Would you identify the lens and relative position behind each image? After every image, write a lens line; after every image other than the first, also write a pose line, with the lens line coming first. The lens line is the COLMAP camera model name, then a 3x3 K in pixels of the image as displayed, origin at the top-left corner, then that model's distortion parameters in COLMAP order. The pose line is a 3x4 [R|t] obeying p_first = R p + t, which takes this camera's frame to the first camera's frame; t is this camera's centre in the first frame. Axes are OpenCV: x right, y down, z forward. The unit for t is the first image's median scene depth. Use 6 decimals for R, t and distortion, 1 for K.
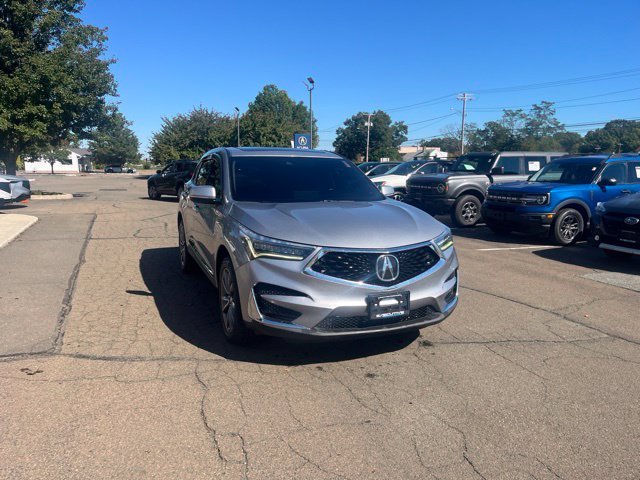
lens RADIAL K [[483.1, 0, 318.0], [0, 483.1, 242.4], [0, 0, 1]] dist [0.072365, -0.093221]
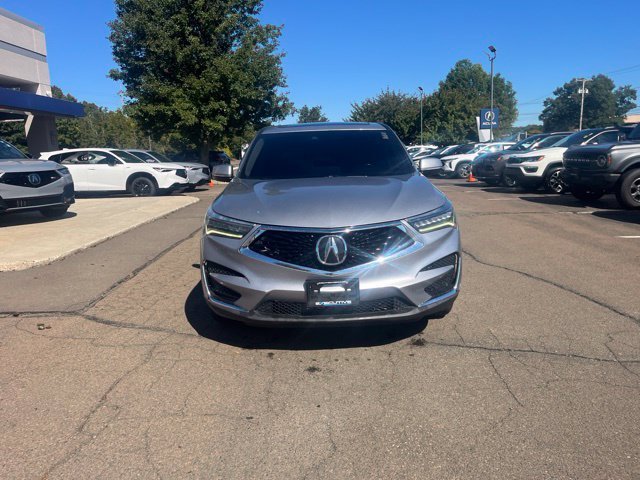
lens RADIAL K [[483.1, 0, 317.4], [0, 483.1, 233.6], [0, 0, 1]] dist [0.072365, -0.093221]
pose [[0.920284, 0.025390, -0.390427, 0.240282], [-0.018461, 0.999599, 0.021489, 0.002338], [0.390816, -0.012568, 0.920383, 0.095968]]
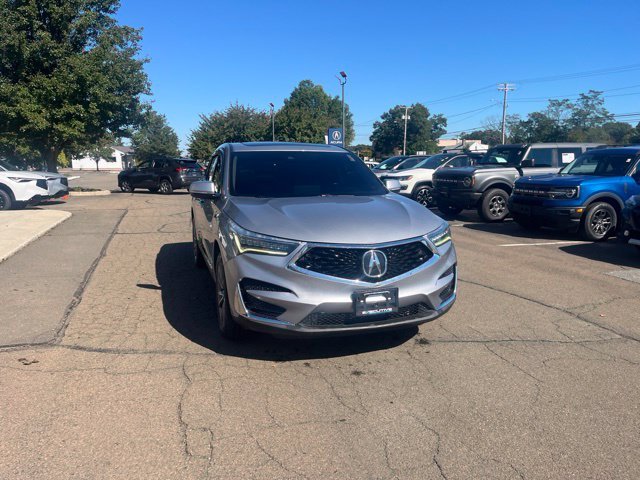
lens RADIAL K [[483.1, 0, 317.4], [0, 483.1, 243.1], [0, 0, 1]] dist [0.072365, -0.093221]
pose [[0.996894, 0.002377, -0.078724, 0.054882], [-0.001466, 0.999931, 0.011619, -0.000046], [0.078746, -0.011467, 0.996829, 0.009576]]
